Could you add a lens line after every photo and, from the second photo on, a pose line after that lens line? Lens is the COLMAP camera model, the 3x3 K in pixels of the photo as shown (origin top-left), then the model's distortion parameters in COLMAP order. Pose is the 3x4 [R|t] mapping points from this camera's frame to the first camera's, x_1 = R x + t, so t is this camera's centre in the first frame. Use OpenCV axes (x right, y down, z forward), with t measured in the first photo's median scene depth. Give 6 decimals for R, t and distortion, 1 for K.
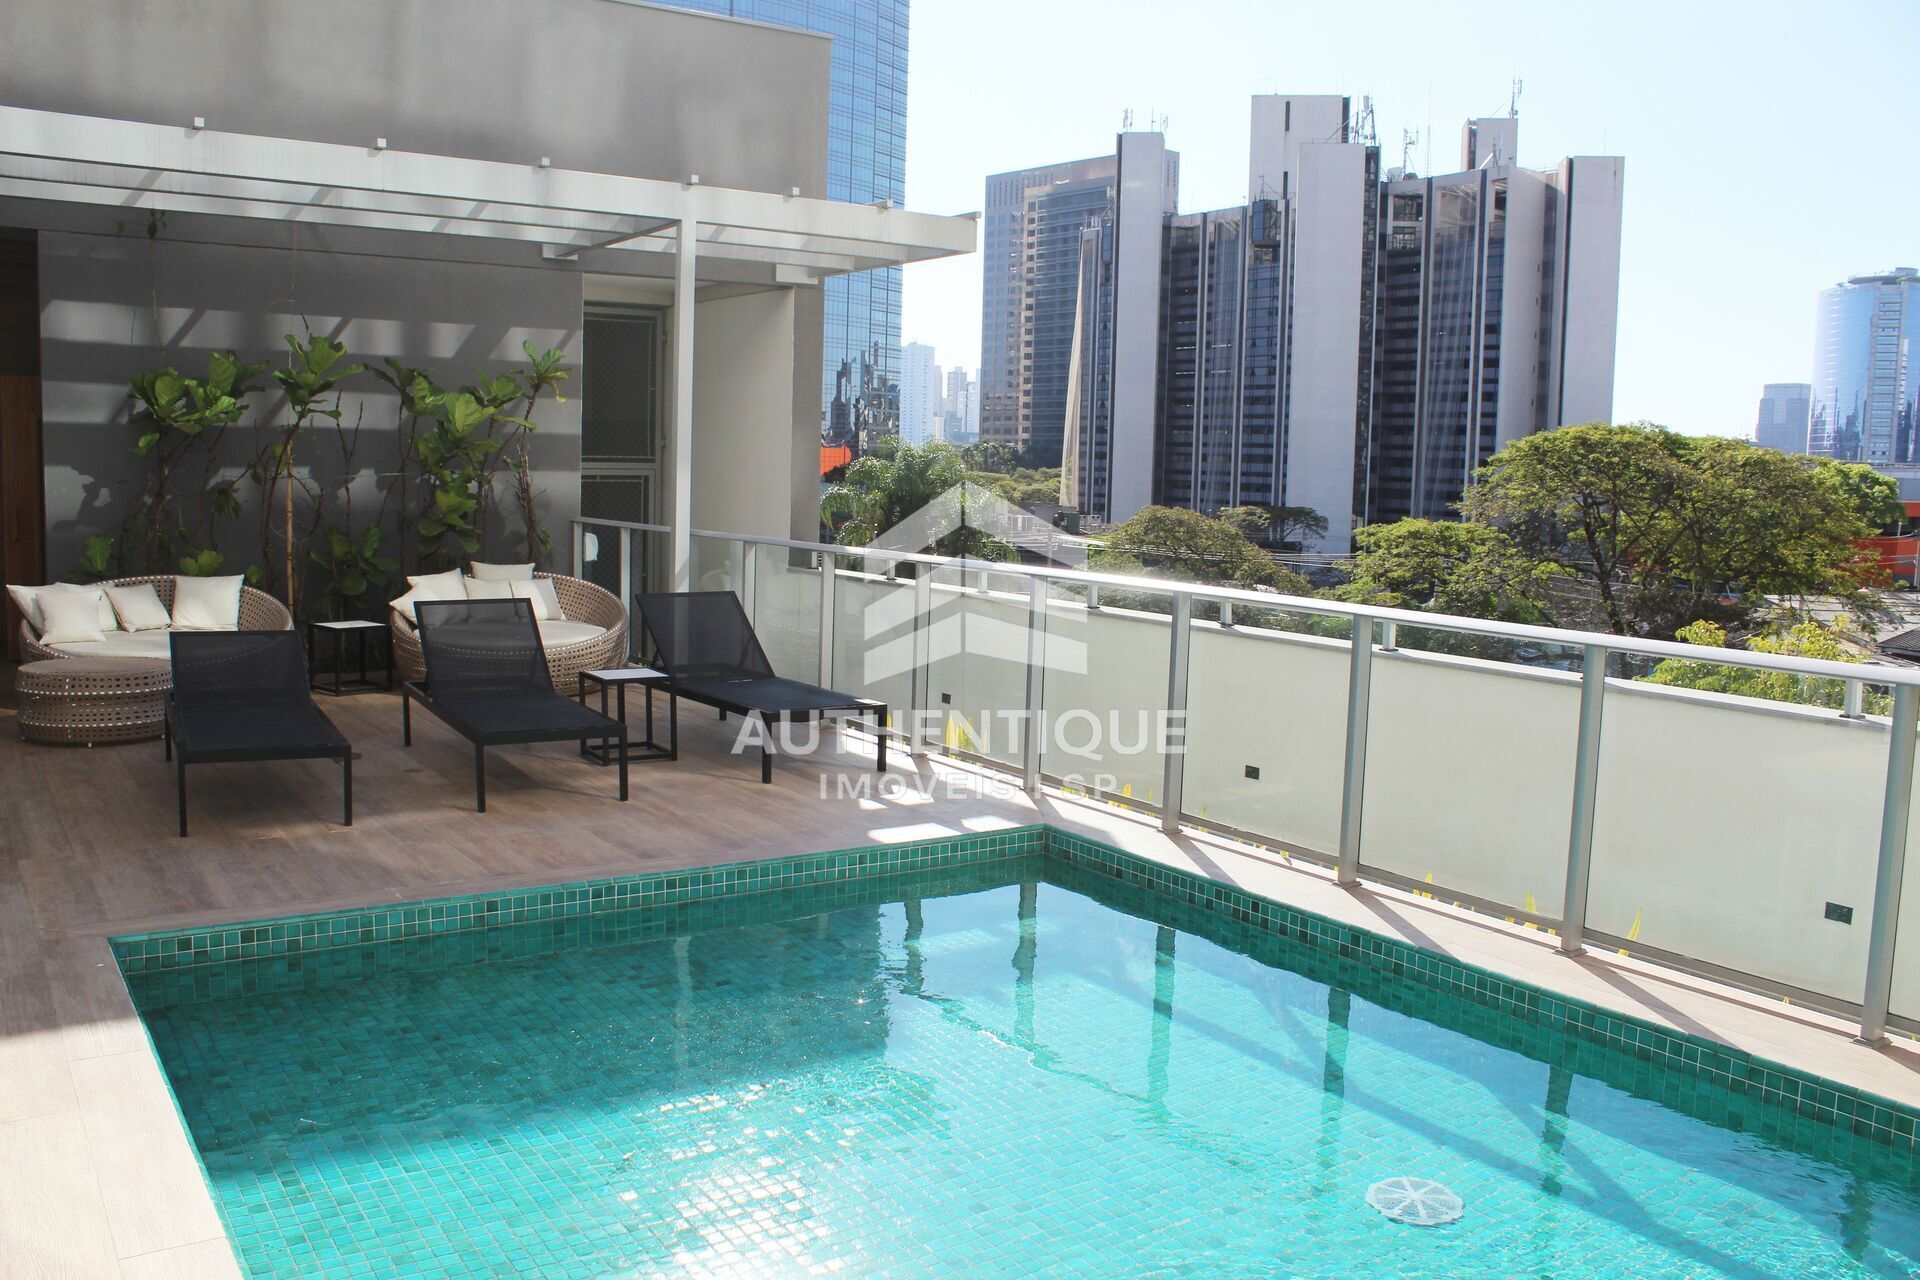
lens RADIAL K [[1614.1, 0, 950.9], [0, 1614.1, 636.4], [0, 0, 1]] dist [-0.167955, 0.155520]
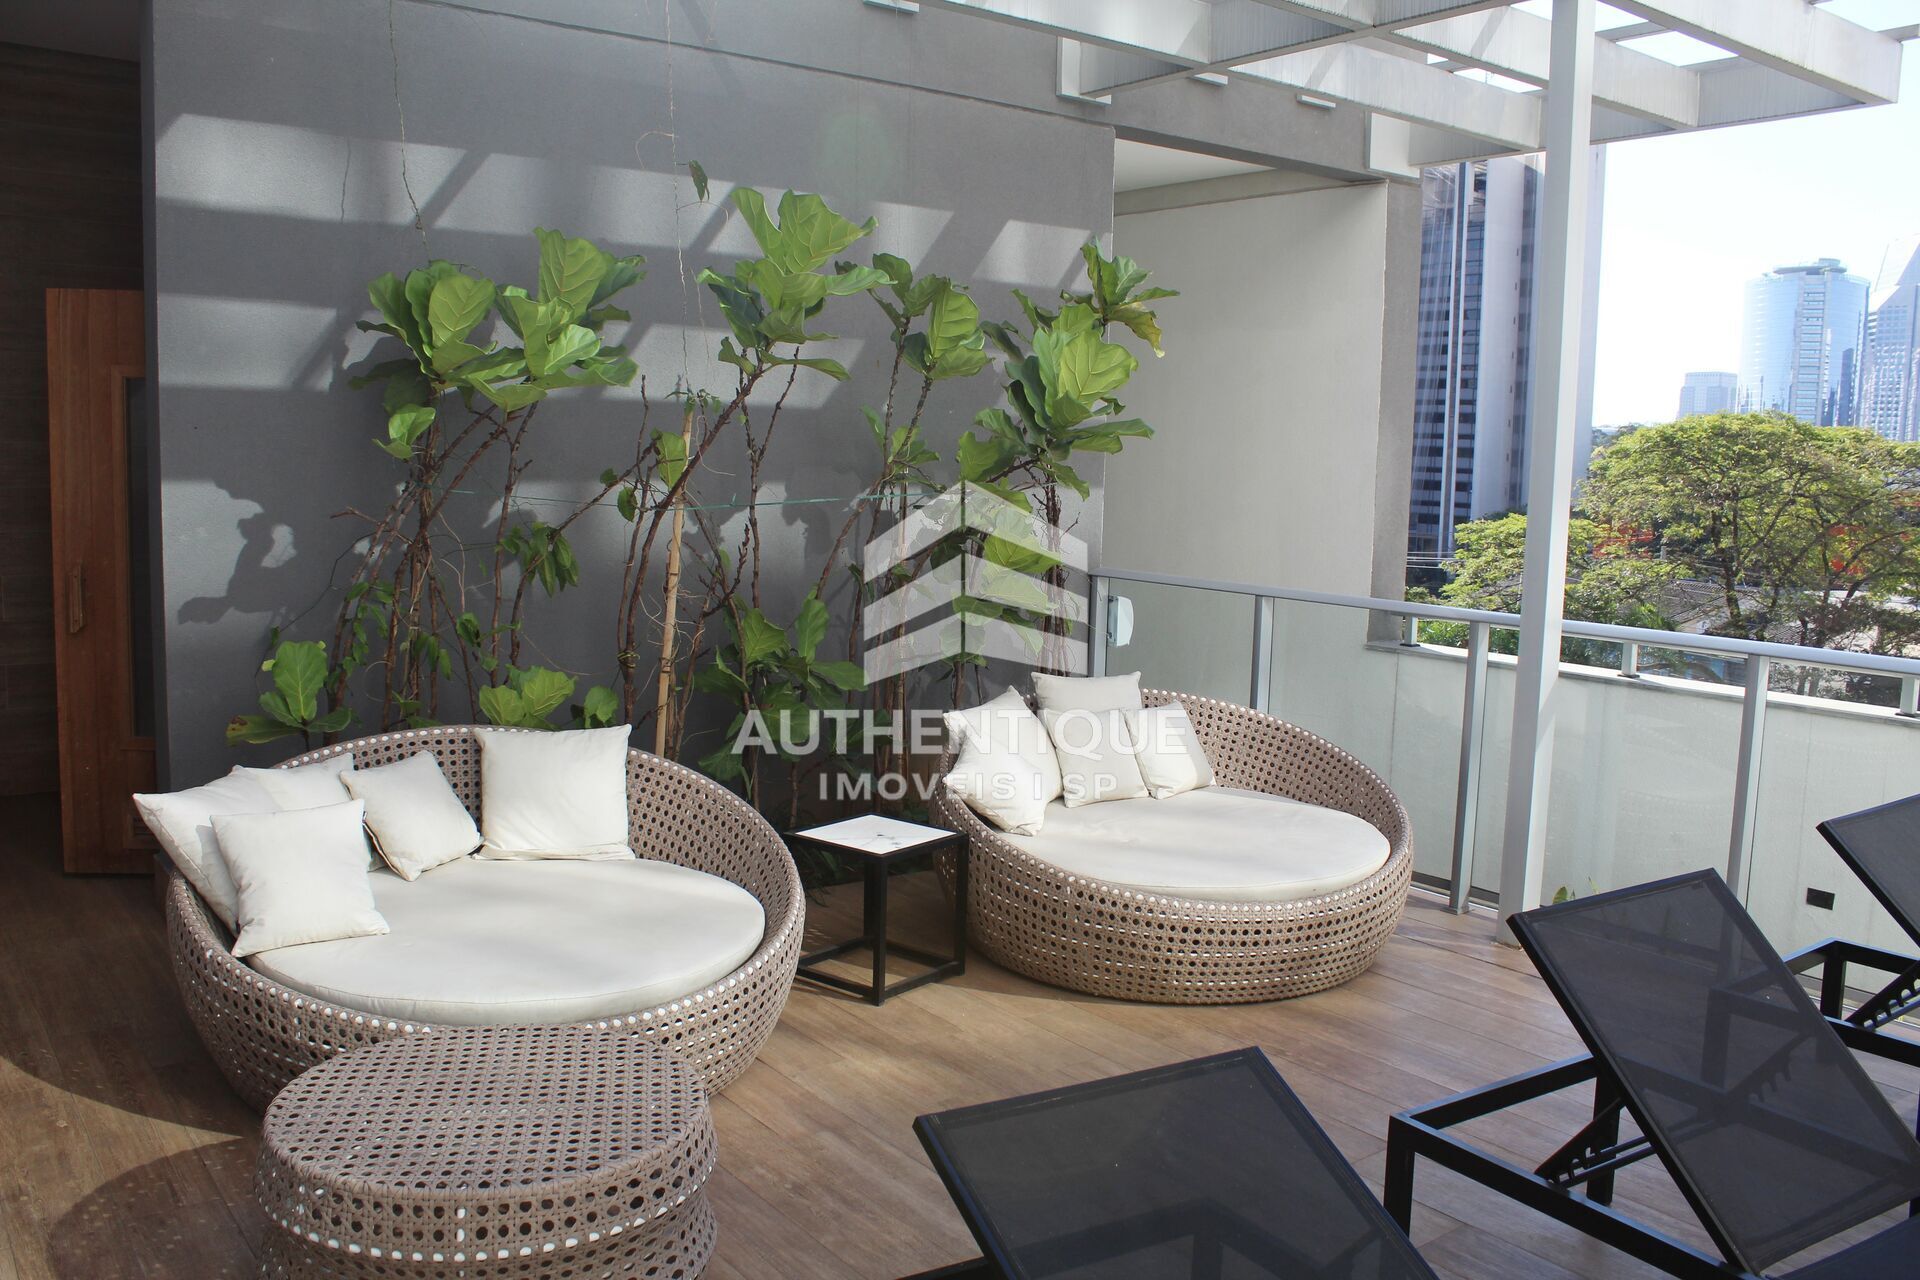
lens RADIAL K [[1614.1, 0, 966.9], [0, 1614.1, 647.3], [0, 0, 1]] dist [-0.167955, 0.155520]
pose [[0.998550, -0.006531, 0.053438, -0.292294], [0.005744, 0.999873, 0.014869, -0.052218], [-0.053529, -0.014540, 0.998460, 0.415217]]
